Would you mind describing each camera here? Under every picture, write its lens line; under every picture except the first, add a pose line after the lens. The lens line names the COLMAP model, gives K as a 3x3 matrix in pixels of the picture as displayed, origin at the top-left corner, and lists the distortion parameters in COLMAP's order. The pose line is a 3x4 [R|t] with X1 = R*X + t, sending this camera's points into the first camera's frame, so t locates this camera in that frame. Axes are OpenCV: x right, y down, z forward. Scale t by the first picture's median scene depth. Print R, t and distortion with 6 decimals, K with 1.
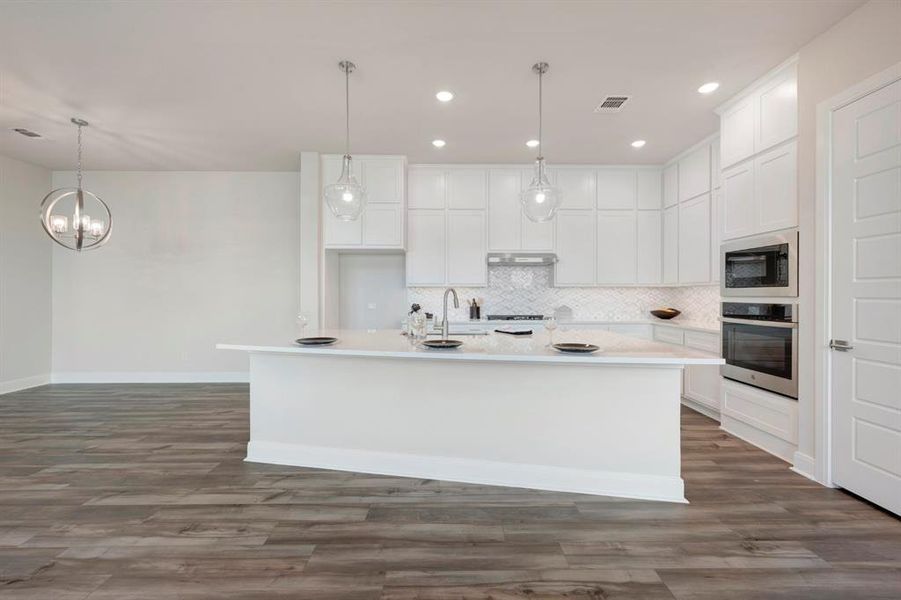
lens RADIAL K [[360.7, 0, 457.4], [0, 360.7, 293.7], [0, 0, 1]] dist [0.000706, -0.000228]
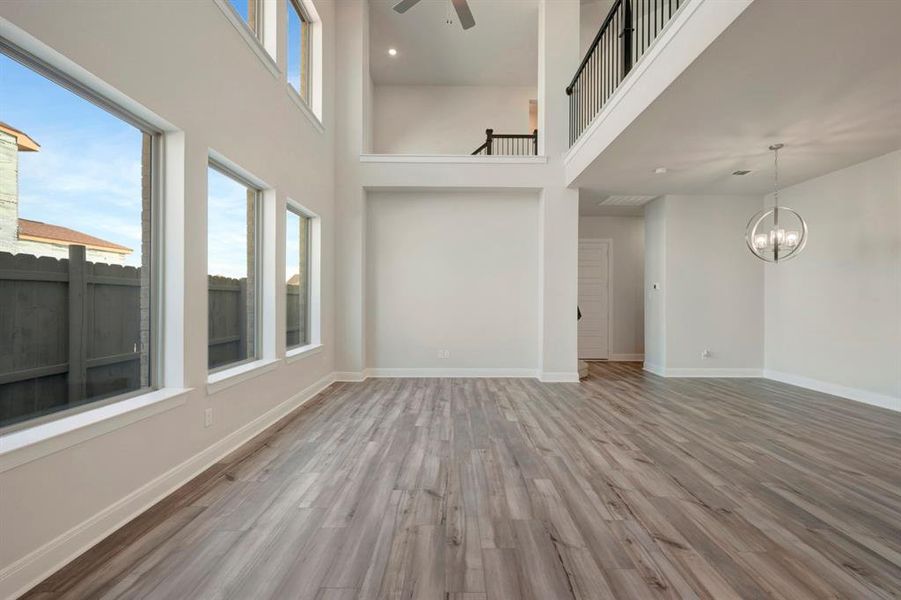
lens RADIAL K [[360.7, 0, 452.1], [0, 360.7, 295.6], [0, 0, 1]] dist [0.000706, -0.000228]
pose [[-0.017665, -0.010736, -0.999786, 0.090461], [-0.003390, 0.999937, -0.010678, 0.000010], [0.999838, 0.003201, -0.017700, 0.018267]]
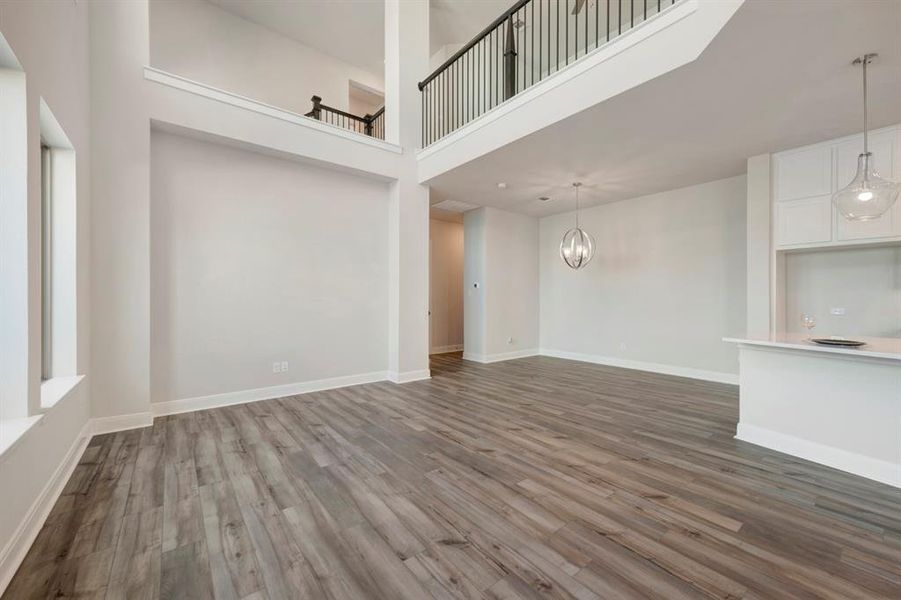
lens RADIAL K [[360.7, 0, 454.5], [0, 360.7, 299.6], [0, 0, 1]] dist [0.000706, -0.000228]
pose [[0.611647, 0.004953, -0.791115, -0.173227], [0.000251, 0.999979, 0.006455, -0.000533], [0.791131, -0.004147, 0.611633, -0.364354]]
